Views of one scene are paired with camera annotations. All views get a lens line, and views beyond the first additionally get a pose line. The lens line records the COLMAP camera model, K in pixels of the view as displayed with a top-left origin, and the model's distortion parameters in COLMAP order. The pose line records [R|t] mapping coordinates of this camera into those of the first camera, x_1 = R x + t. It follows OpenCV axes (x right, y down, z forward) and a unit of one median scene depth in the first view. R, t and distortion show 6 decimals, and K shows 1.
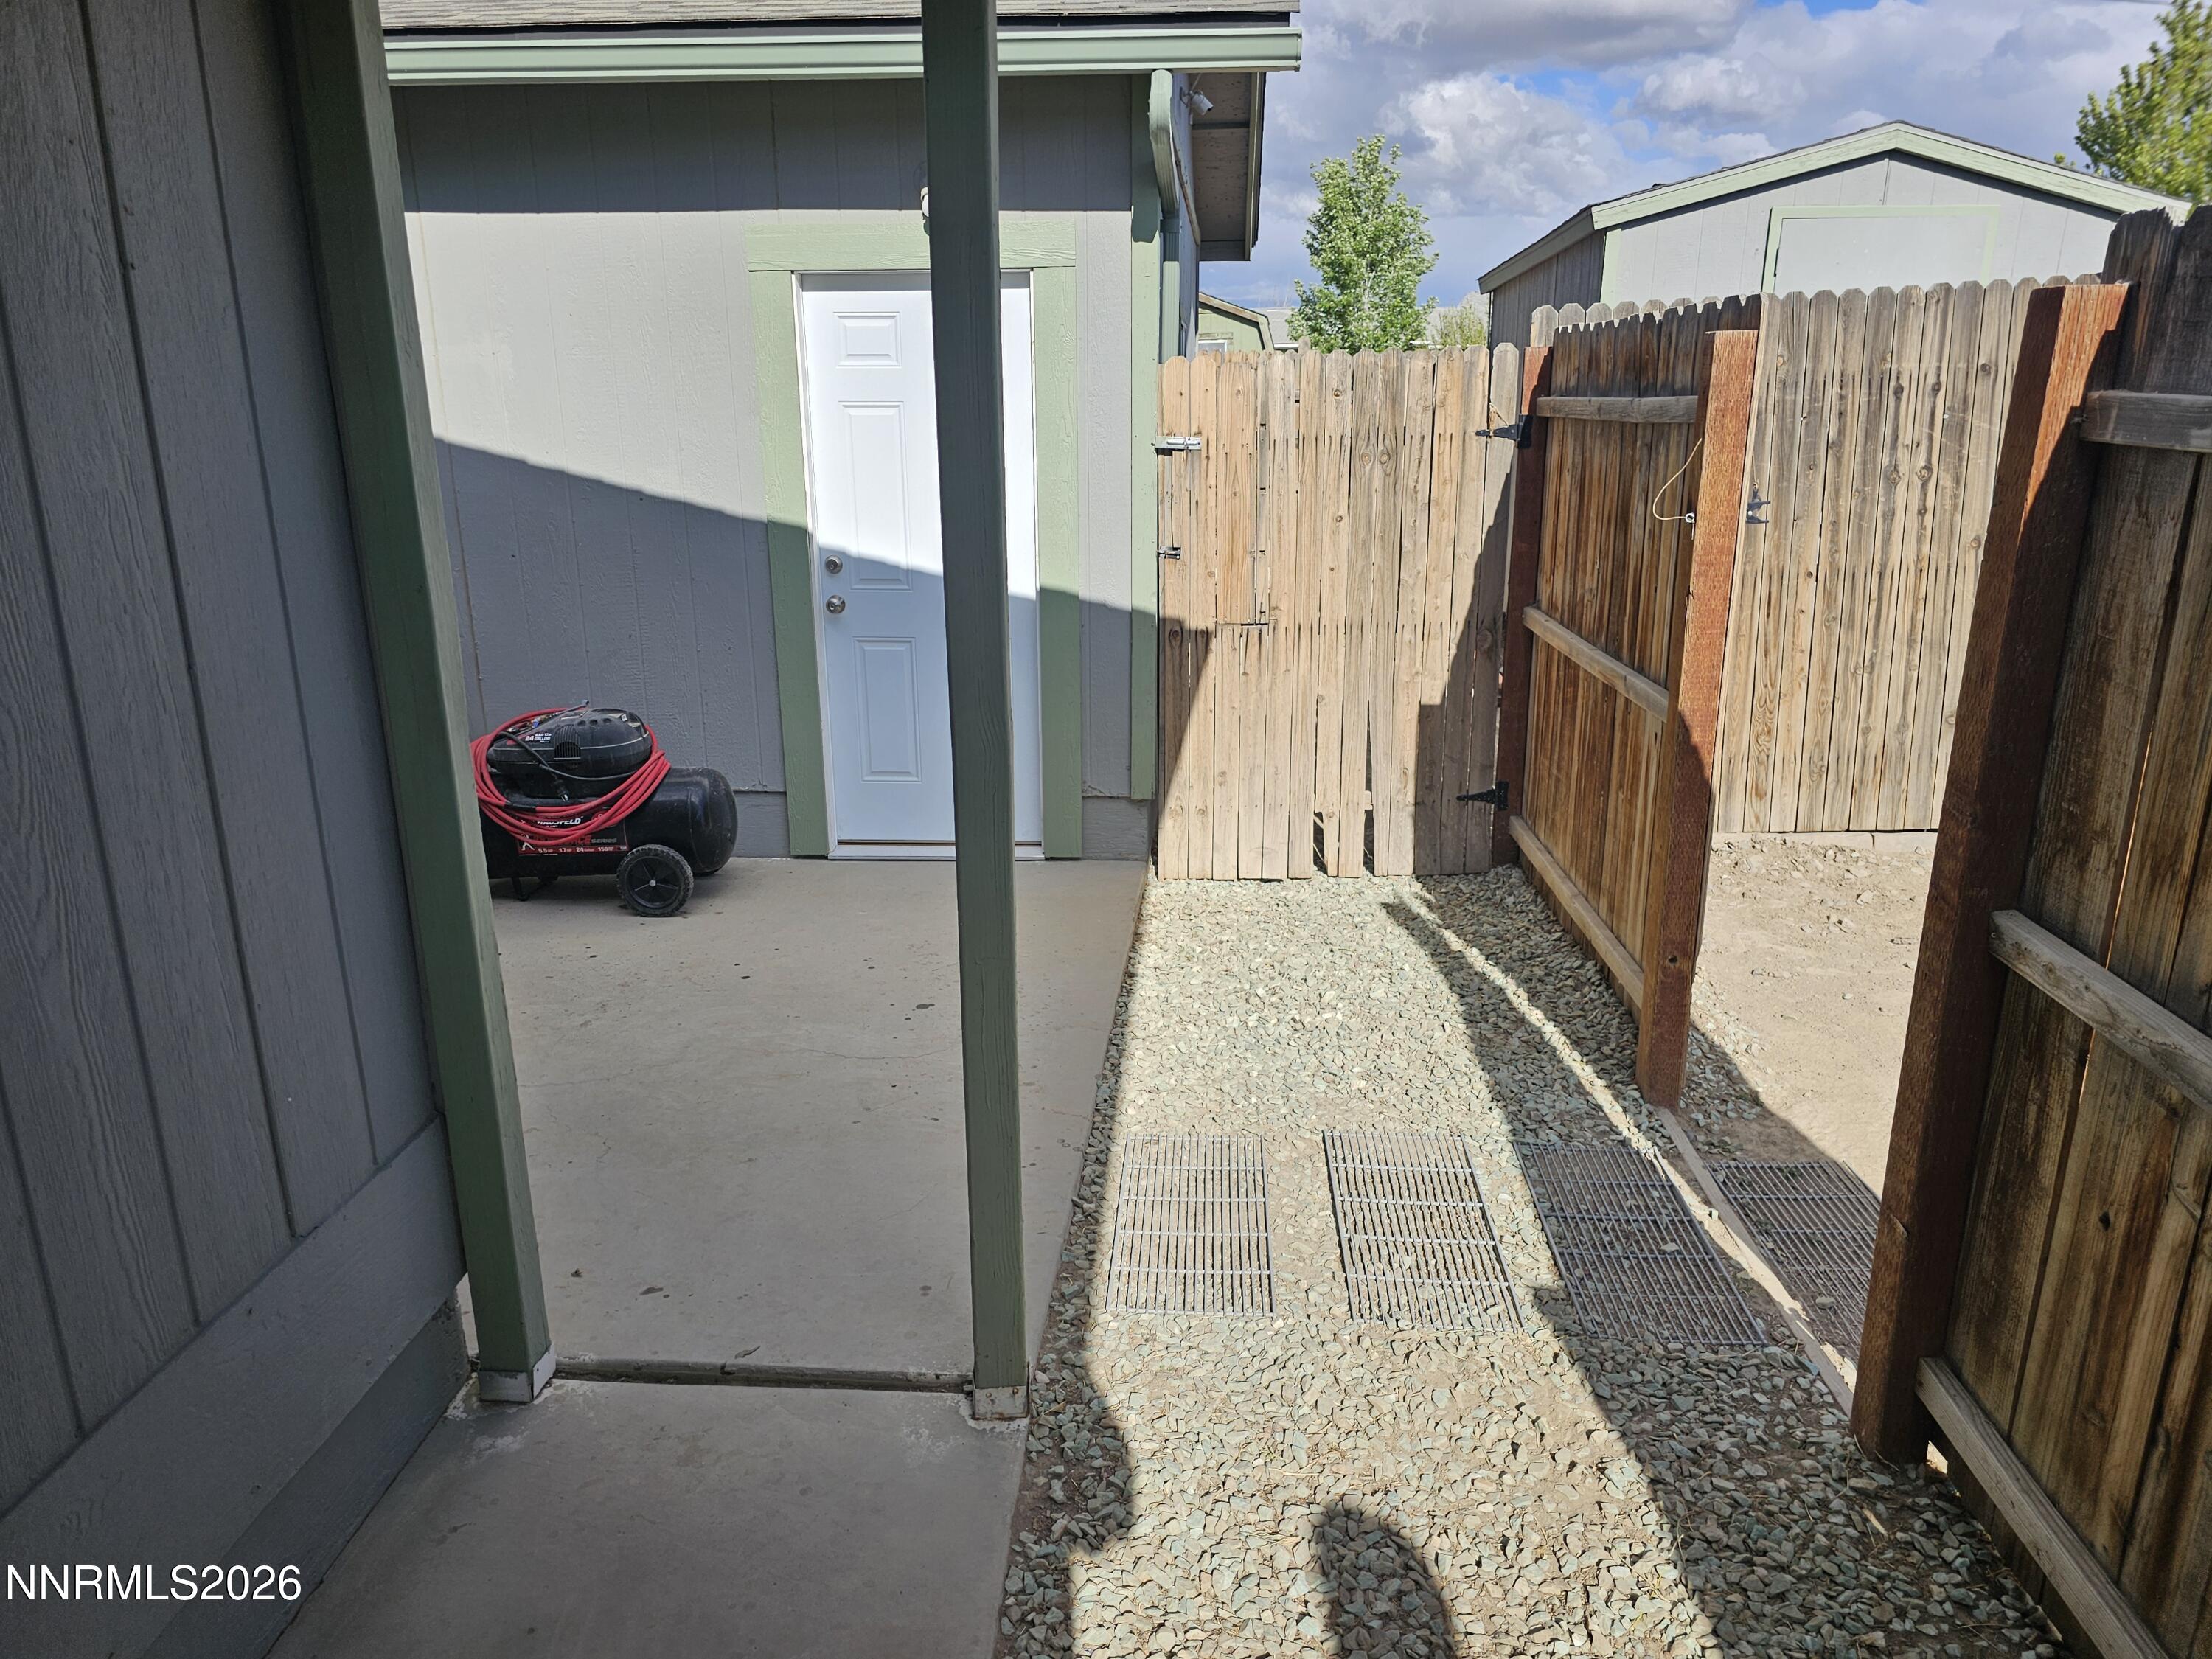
lens RADIAL K [[1559.9, 0, 1108.1], [0, 1559.9, 856.6], [0, 0, 1]] dist [0.061201, 0.000075]
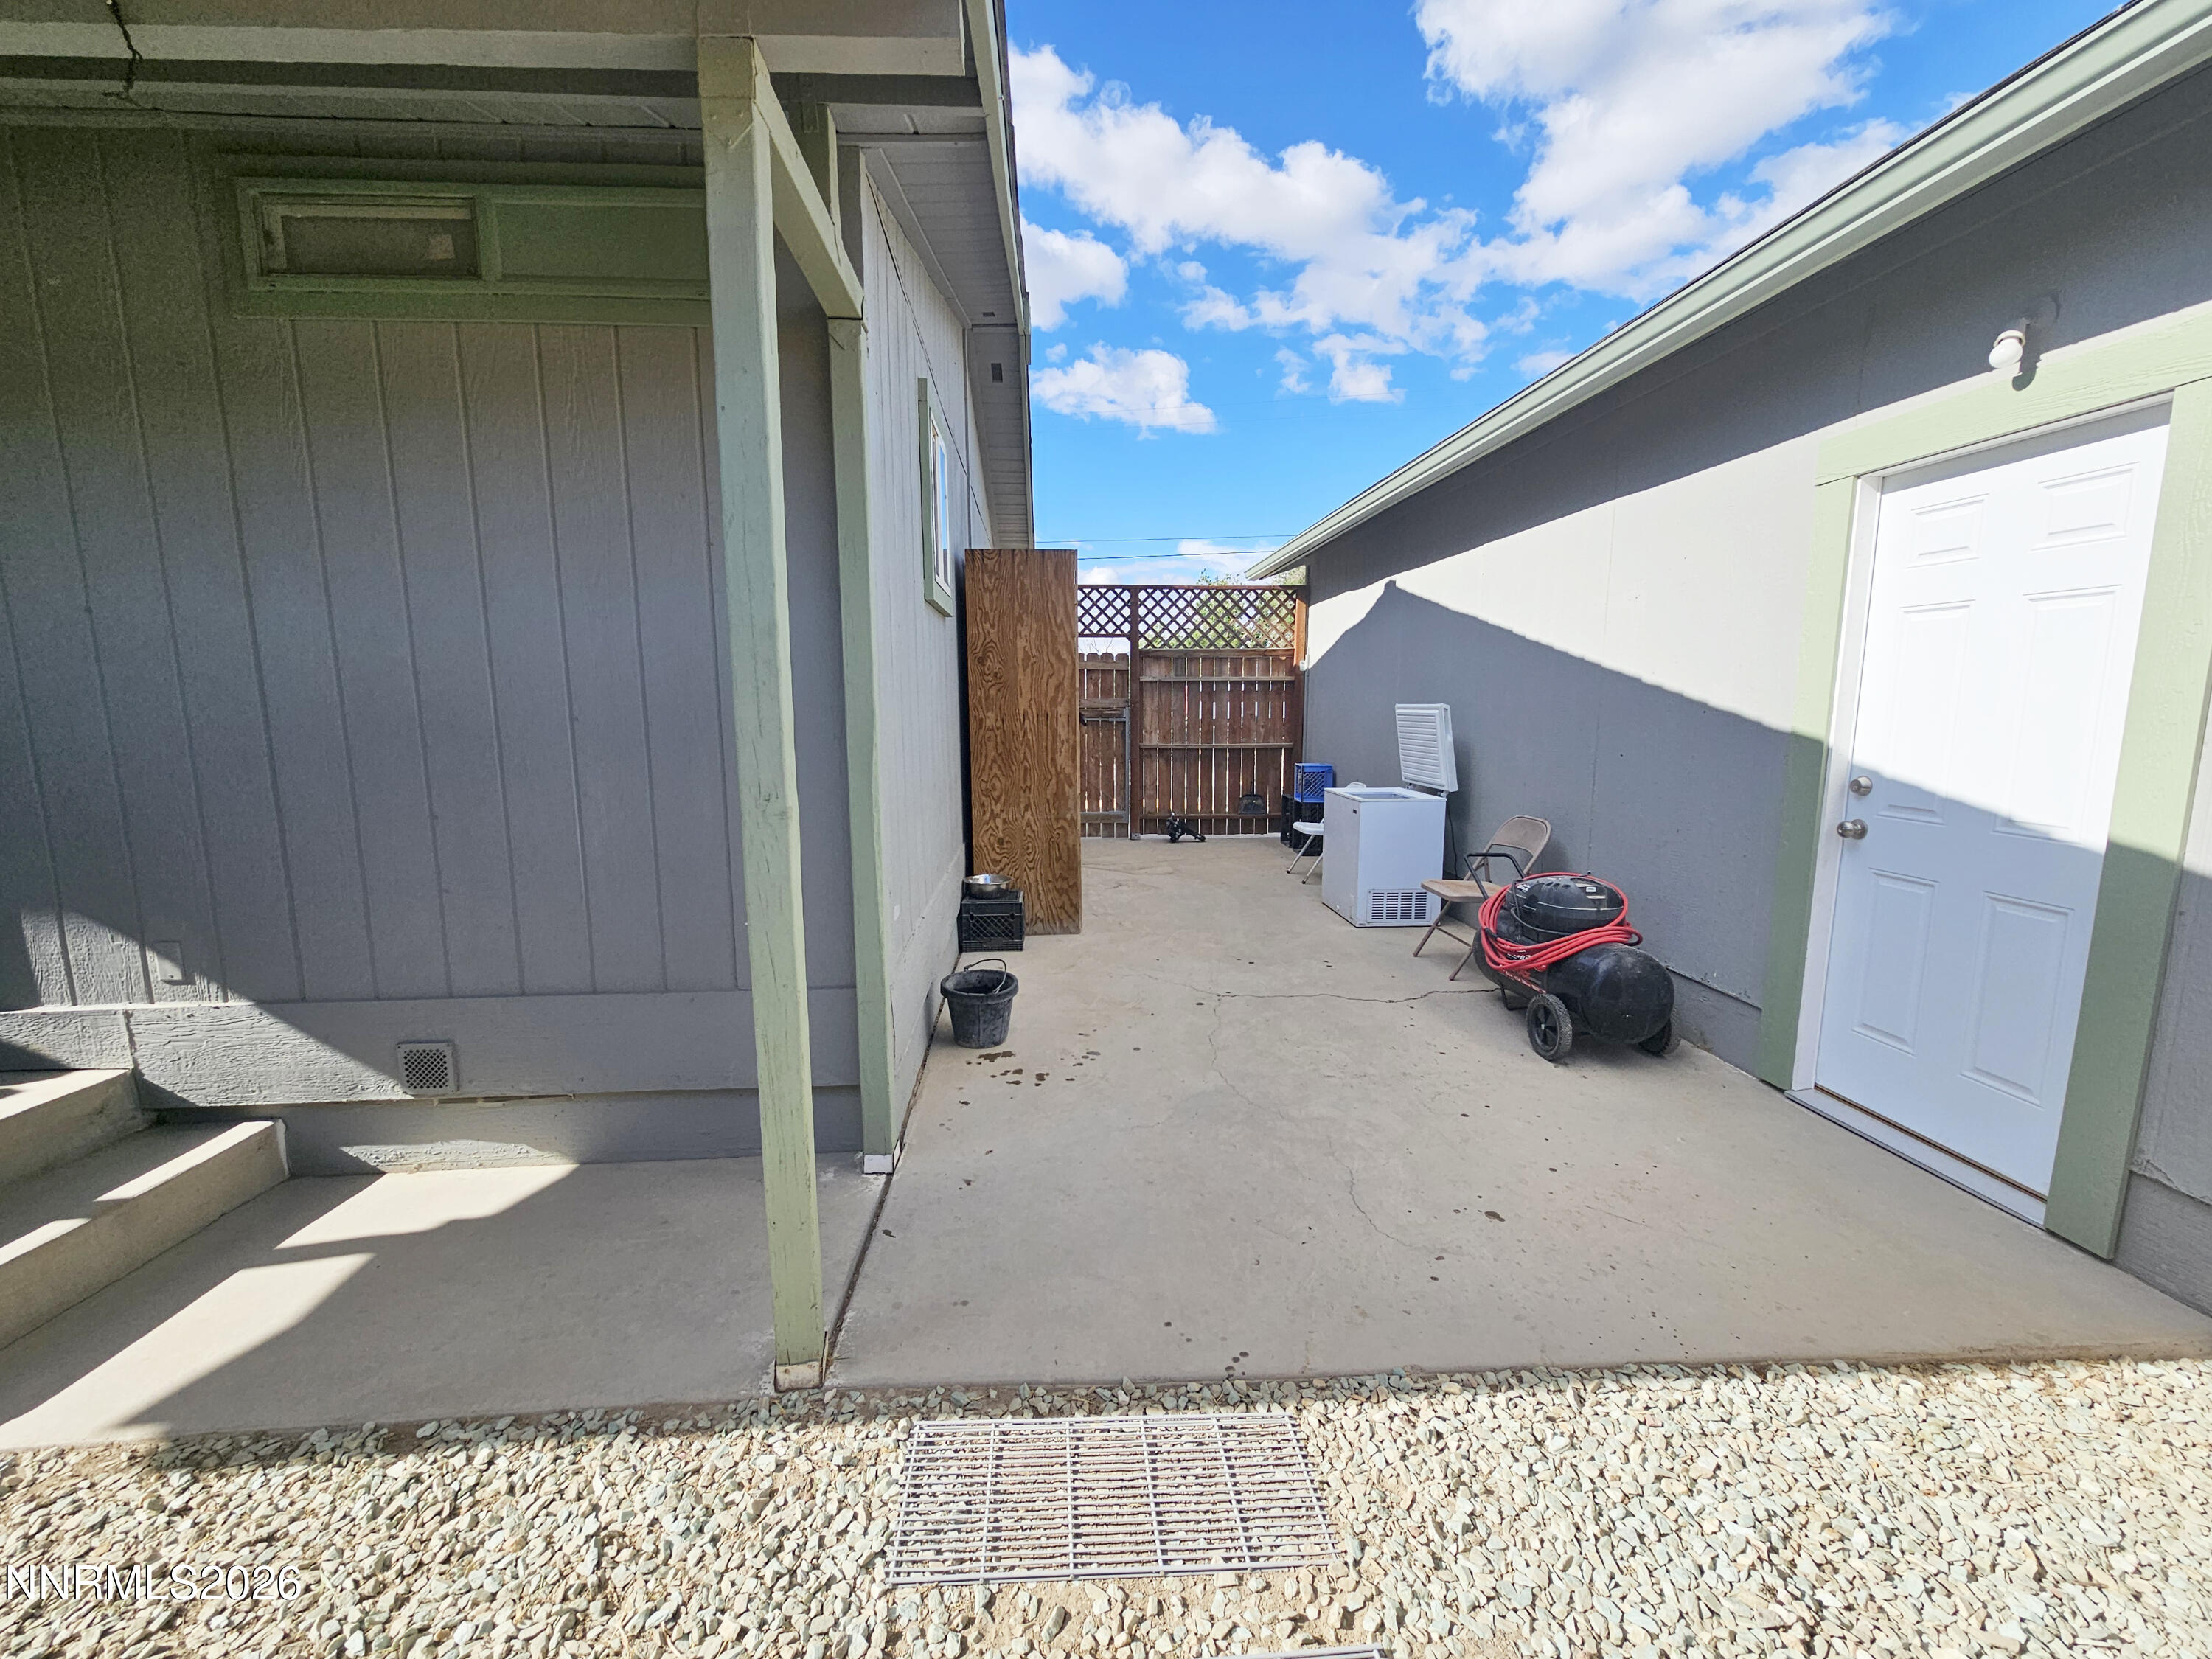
lens RADIAL K [[904.5, 0, 1100.1], [0, 904.5, 829.8], [0, 0, 1]] dist [0.000158, 0.000480]
pose [[0.114979, 0.142822, -0.983047, 0.294549], [-0.282042, 0.953578, 0.105553, -0.095490], [0.952487, 0.265124, 0.149923, 0.521973]]
